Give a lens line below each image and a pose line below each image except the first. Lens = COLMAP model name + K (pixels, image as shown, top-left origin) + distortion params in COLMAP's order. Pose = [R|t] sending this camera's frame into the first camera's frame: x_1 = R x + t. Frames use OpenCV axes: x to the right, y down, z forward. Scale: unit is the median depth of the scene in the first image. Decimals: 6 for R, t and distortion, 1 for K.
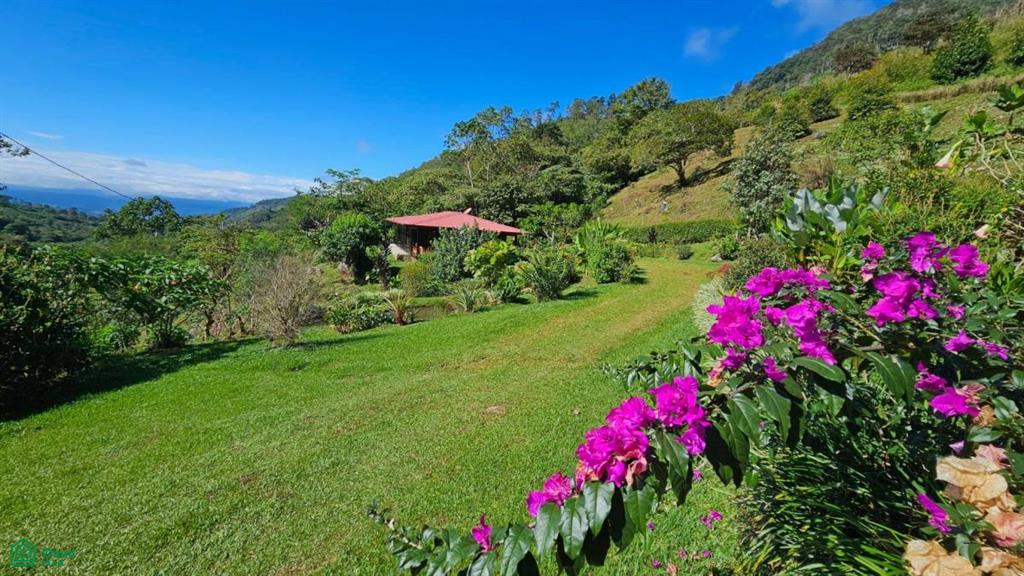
lens RADIAL K [[418.0, 0, 507.5], [0, 418.0, 274.8], [0, 0, 1]] dist [0.010798, 0.000036]
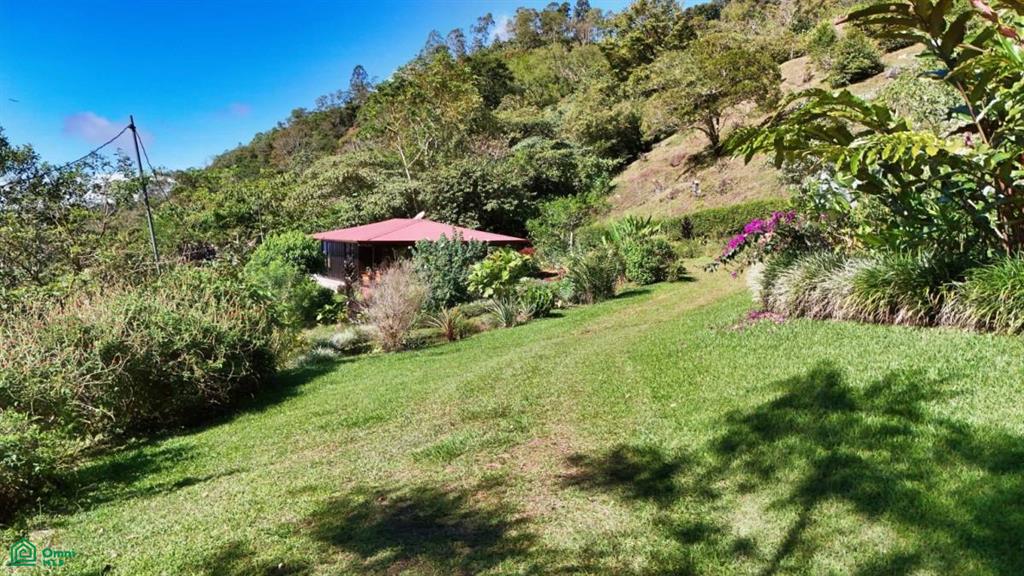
lens RADIAL K [[757.9, 0, 512.0], [0, 757.9, 288.0], [0, 0, 1]] dist [0.097898, -0.104481]
pose [[0.988509, -0.092474, 0.119579, -0.087926], [0.097777, 0.994434, -0.039260, 0.022156], [-0.115283, 0.050501, 0.992048, -0.198625]]
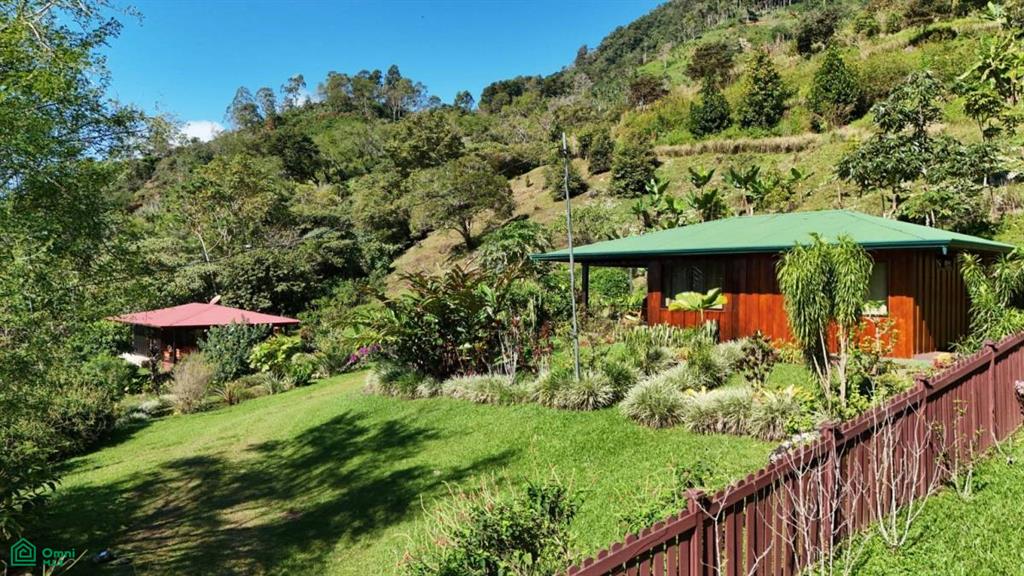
lens RADIAL K [[757.9, 0, 512.0], [0, 757.9, 288.0], [0, 0, 1]] dist [0.097898, -0.104481]
pose [[0.931668, -0.076475, 0.355171, -0.073309], [0.113360, 0.989980, -0.084199, 0.014581], [-0.345173, 0.118708, 0.931001, -0.501738]]
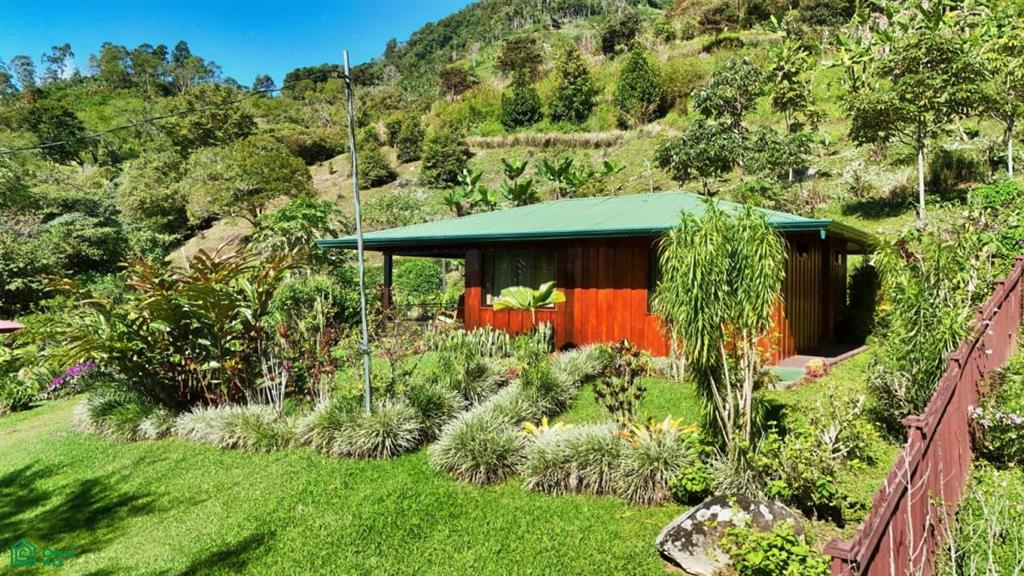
lens RADIAL K [[757.9, 0, 512.0], [0, 757.9, 288.0], [0, 0, 1]] dist [0.097898, -0.104481]
pose [[0.816865, -0.081623, 0.571024, -0.024984], [0.133442, 0.989824, -0.049405, 0.009182], [-0.561181, 0.116556, 0.819445, -0.415637]]
